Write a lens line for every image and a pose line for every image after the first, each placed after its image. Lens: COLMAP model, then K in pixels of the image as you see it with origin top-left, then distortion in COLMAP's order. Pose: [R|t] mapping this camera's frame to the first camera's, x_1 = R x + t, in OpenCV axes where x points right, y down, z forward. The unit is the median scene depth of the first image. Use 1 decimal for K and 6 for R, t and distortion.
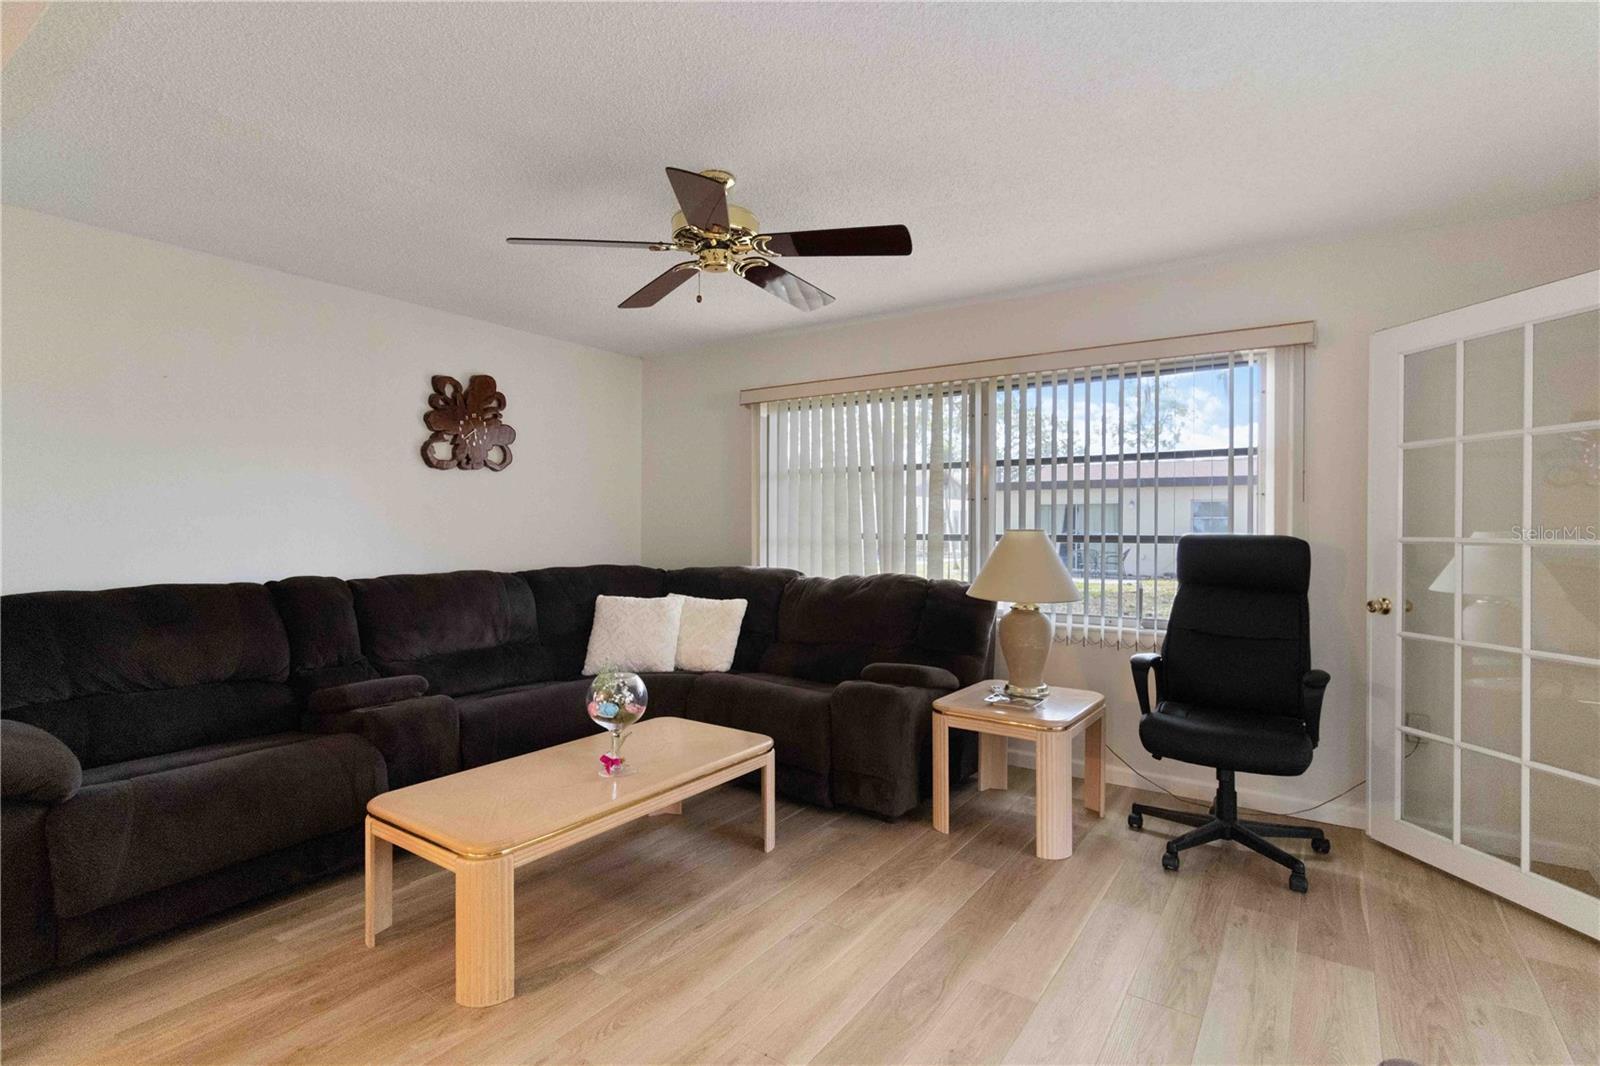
lens RADIAL K [[769.6, 0, 809.7], [0, 769.6, 536.8], [0, 0, 1]] dist [0.003574, 0.001009]
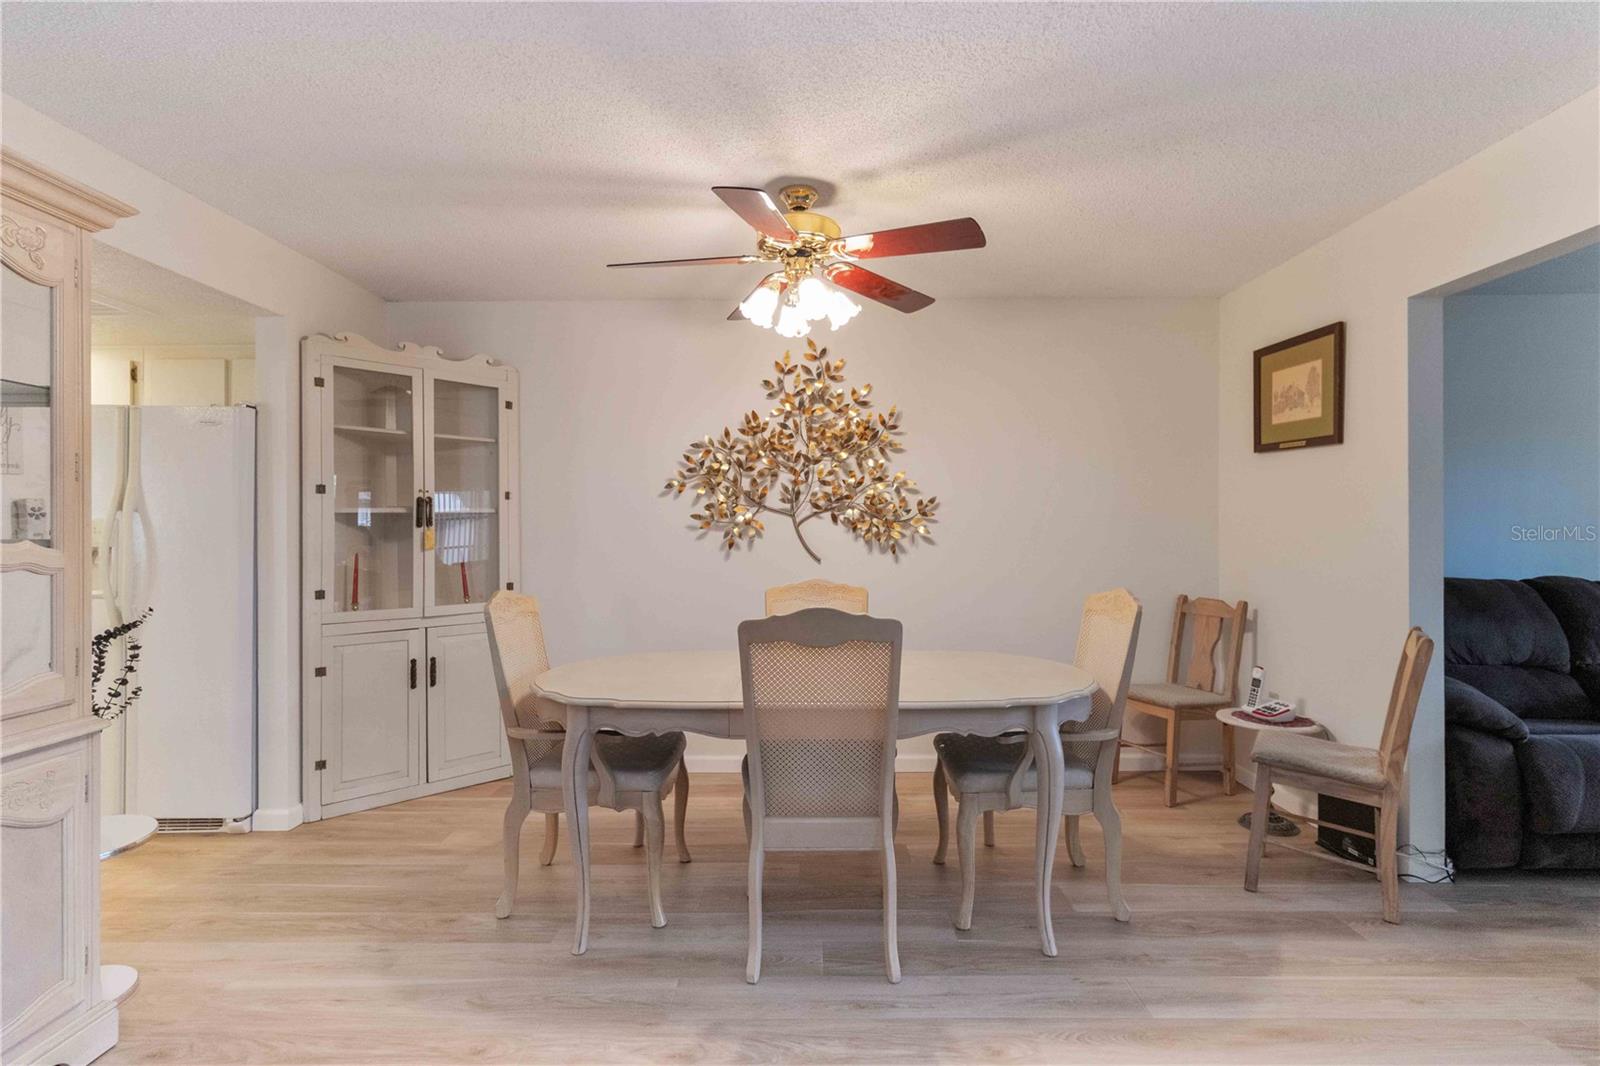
lens RADIAL K [[769.6, 0, 803.3], [0, 769.6, 533.9], [0, 0, 1]] dist [0.003574, 0.001009]
pose [[0.549703, -0.003021, -0.835355, -0.338985], [-0.001930, 0.999986, -0.004886, 0.000235], [0.835358, 0.004298, 0.549689, -0.457025]]
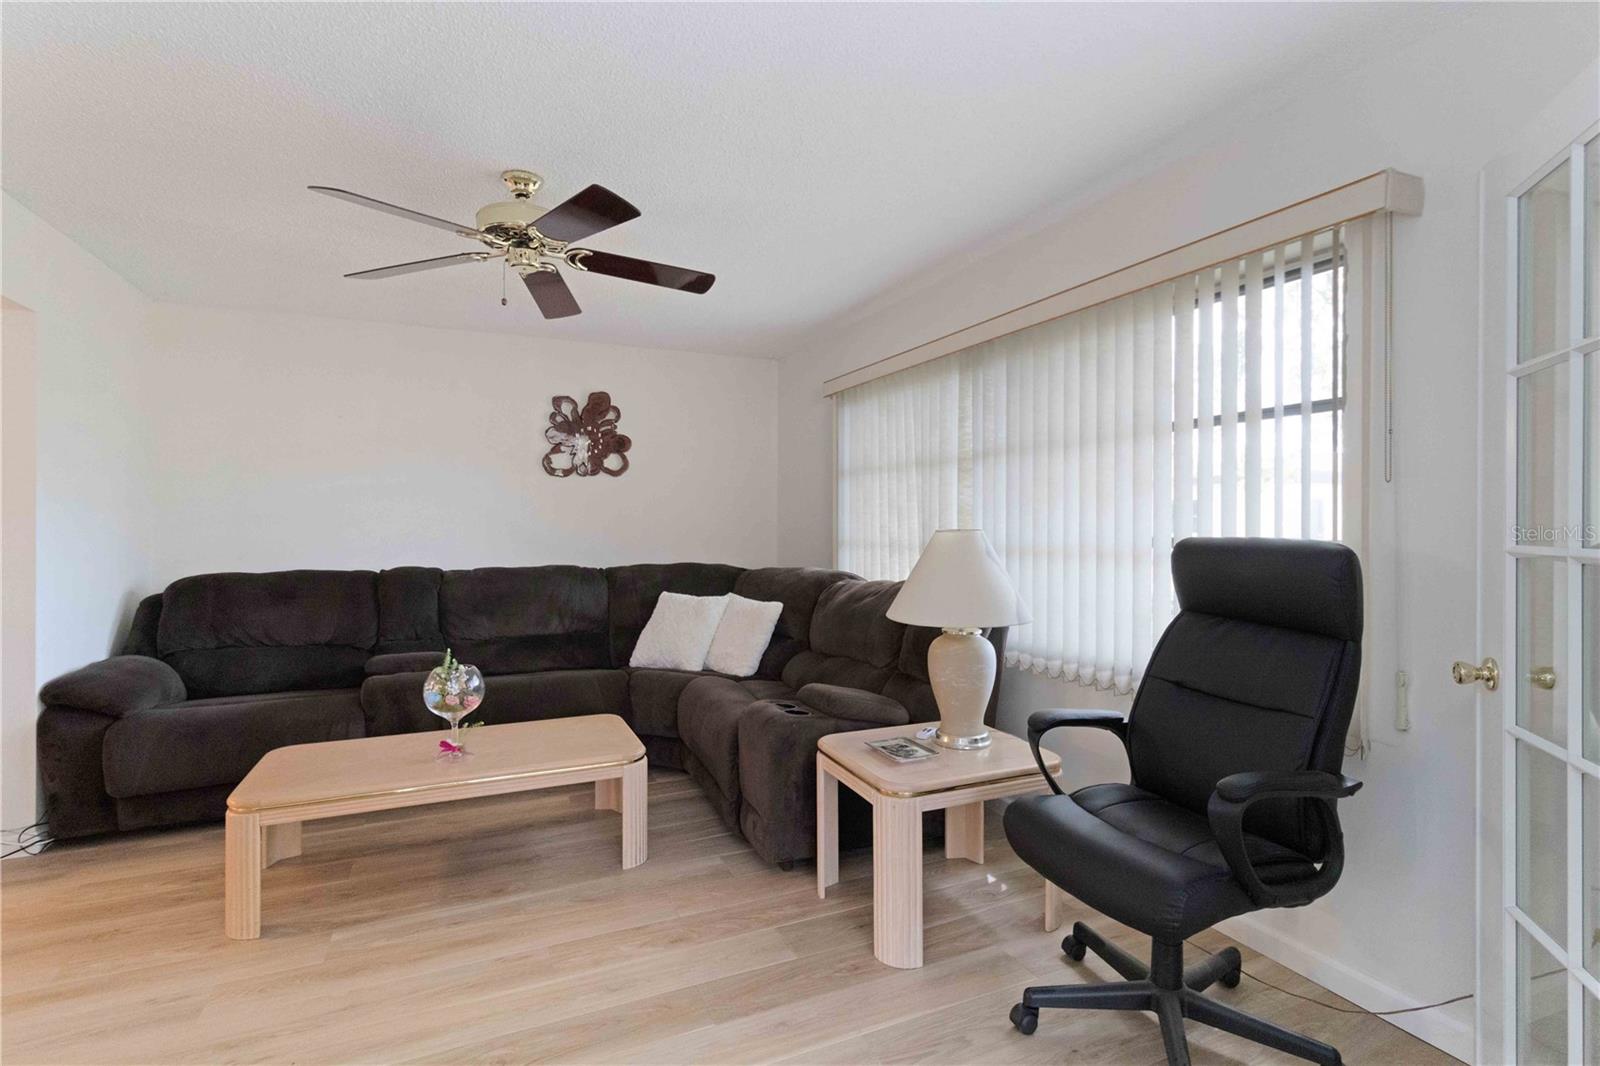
lens RADIAL K [[769.6, 0, 800.8], [0, 769.6, 527.3], [0, 0, 1]] dist [0.003574, 0.001009]
pose [[0.852071, -0.001137, -0.523425, 0.552156], [-0.003308, 0.999966, -0.007558, -0.005468], [0.523415, 0.008171, 0.852038, 0.265197]]
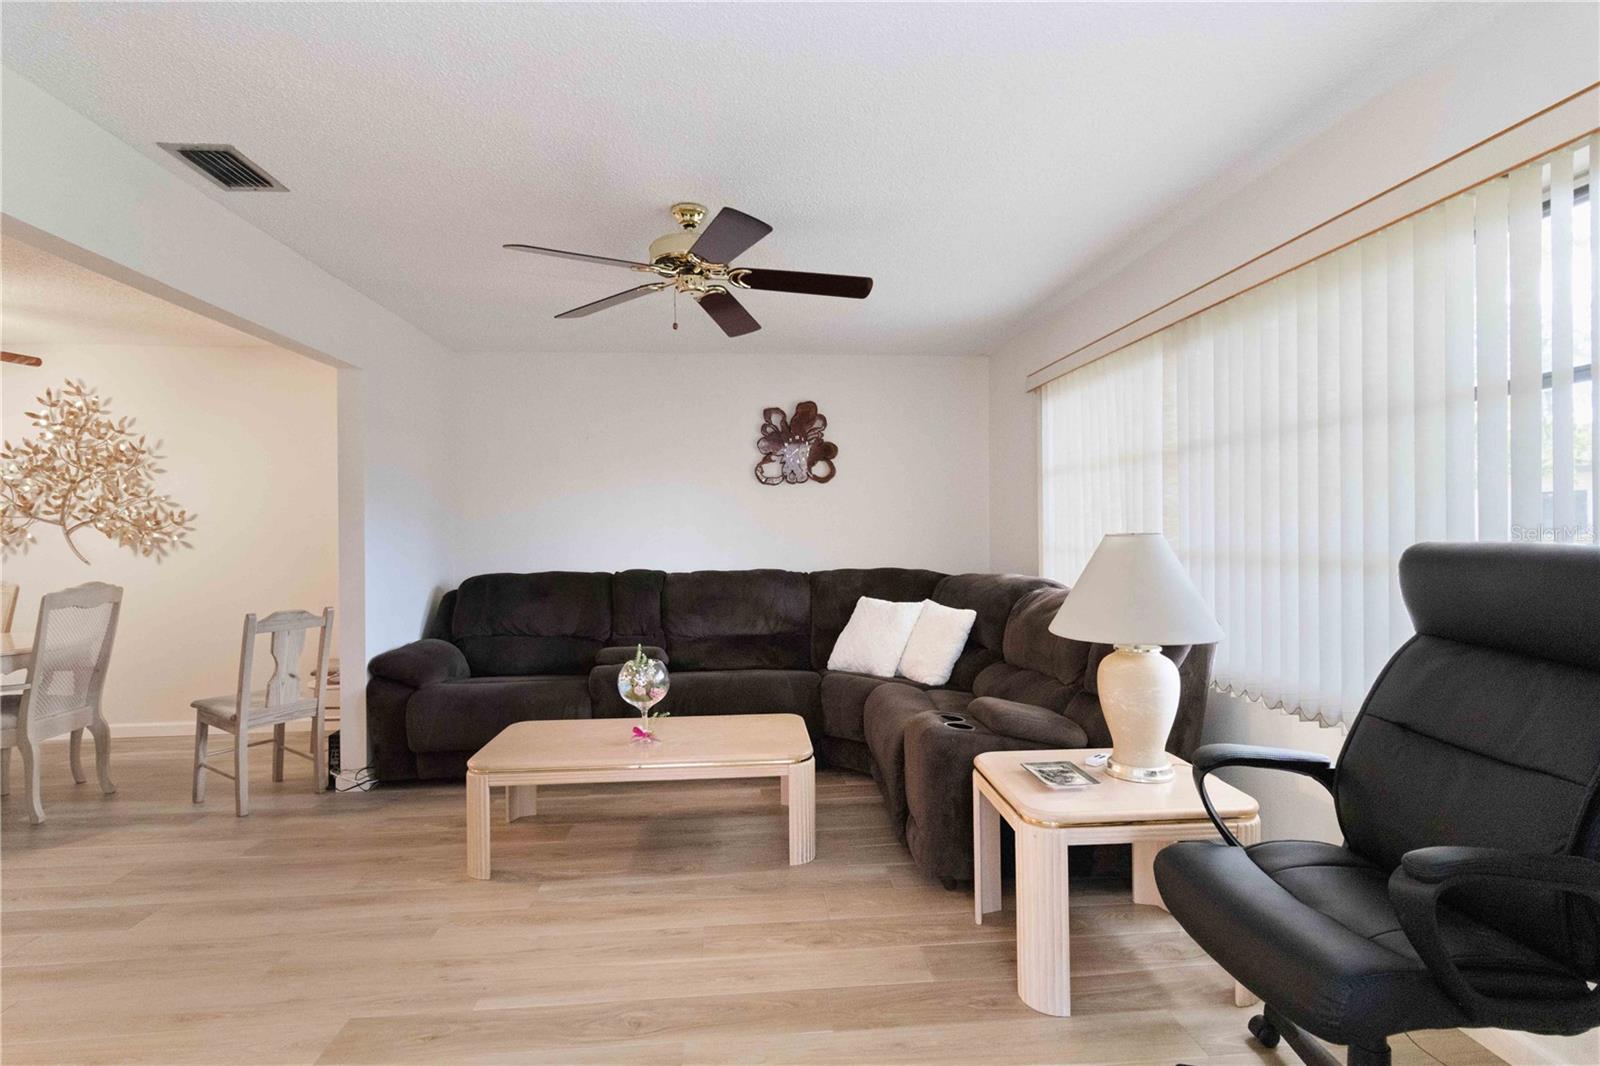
lens RADIAL K [[769.6, 0, 796.8], [0, 769.6, 534.8], [0, 0, 1]] dist [0.003574, 0.001009]
pose [[0.628678, -0.004247, -0.777654, 0.627562], [0.002584, 0.999991, -0.003373, -0.006731], [0.777661, 0.000111, 0.628684, 0.342825]]
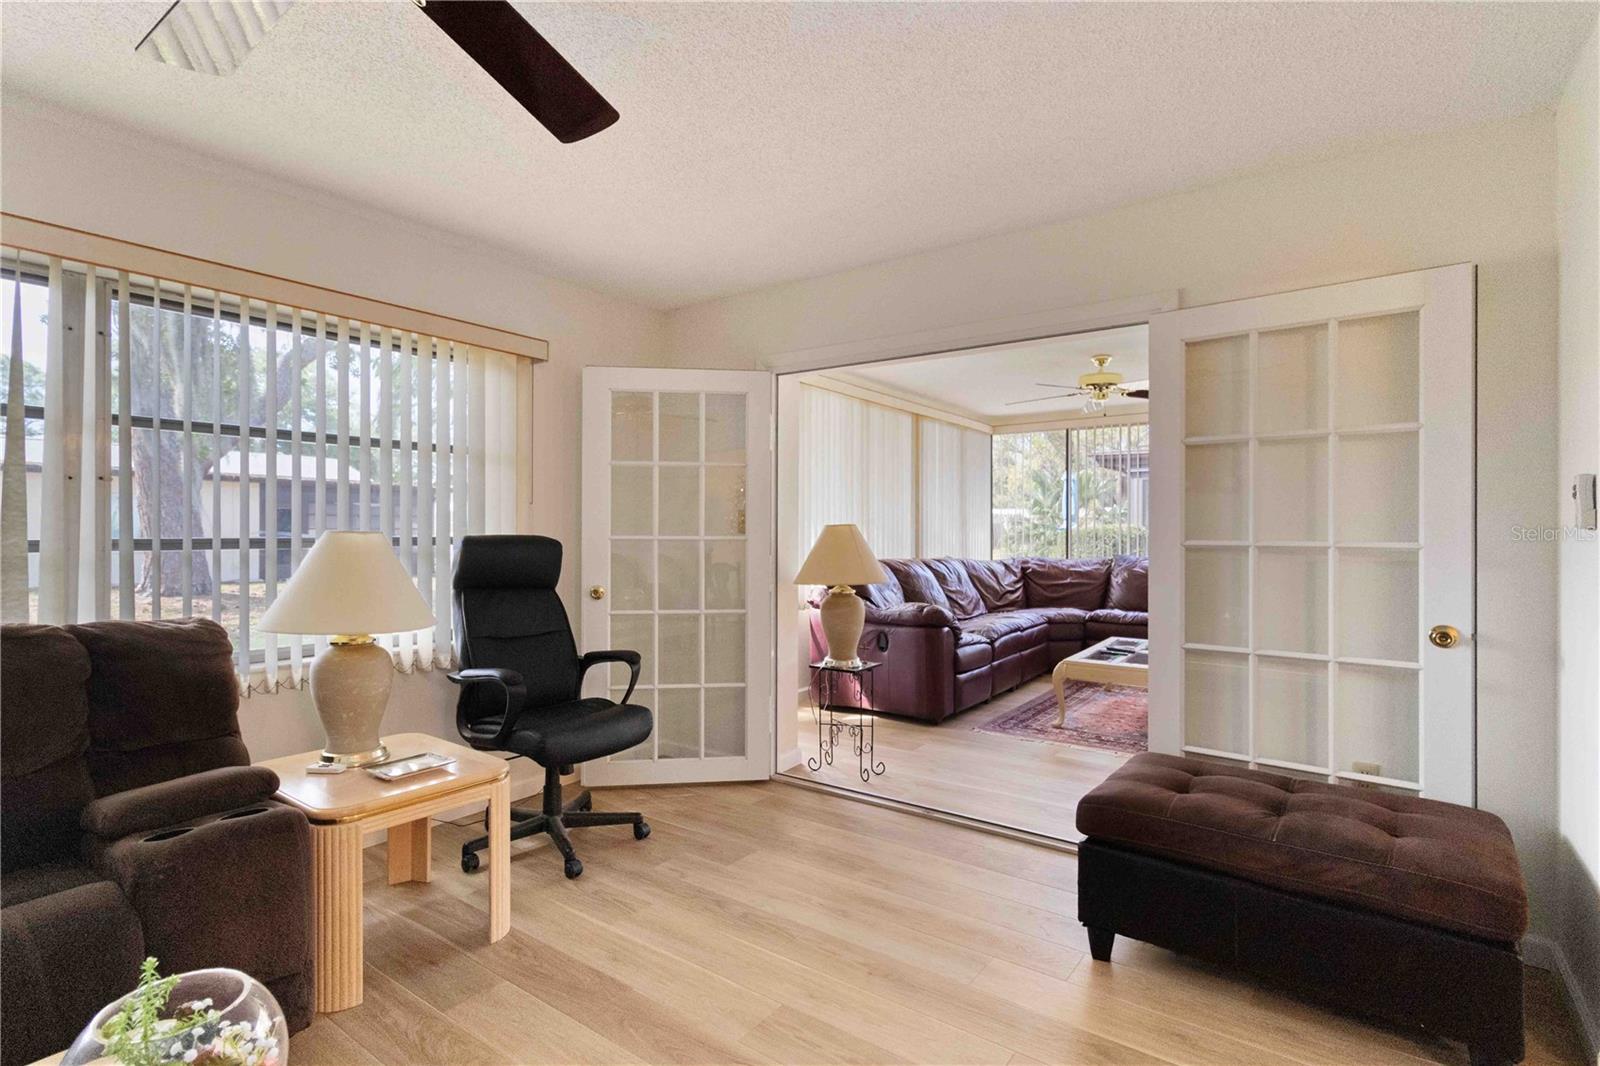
lens RADIAL K [[769.6, 0, 814.7], [0, 769.6, 533.9], [0, 0, 1]] dist [0.003574, 0.001009]
pose [[0.031684, -0.007304, 0.999471, -0.422675], [0.008171, 0.999942, 0.007048, -0.007635], [-0.999465, 0.007944, 0.031742, 0.558770]]
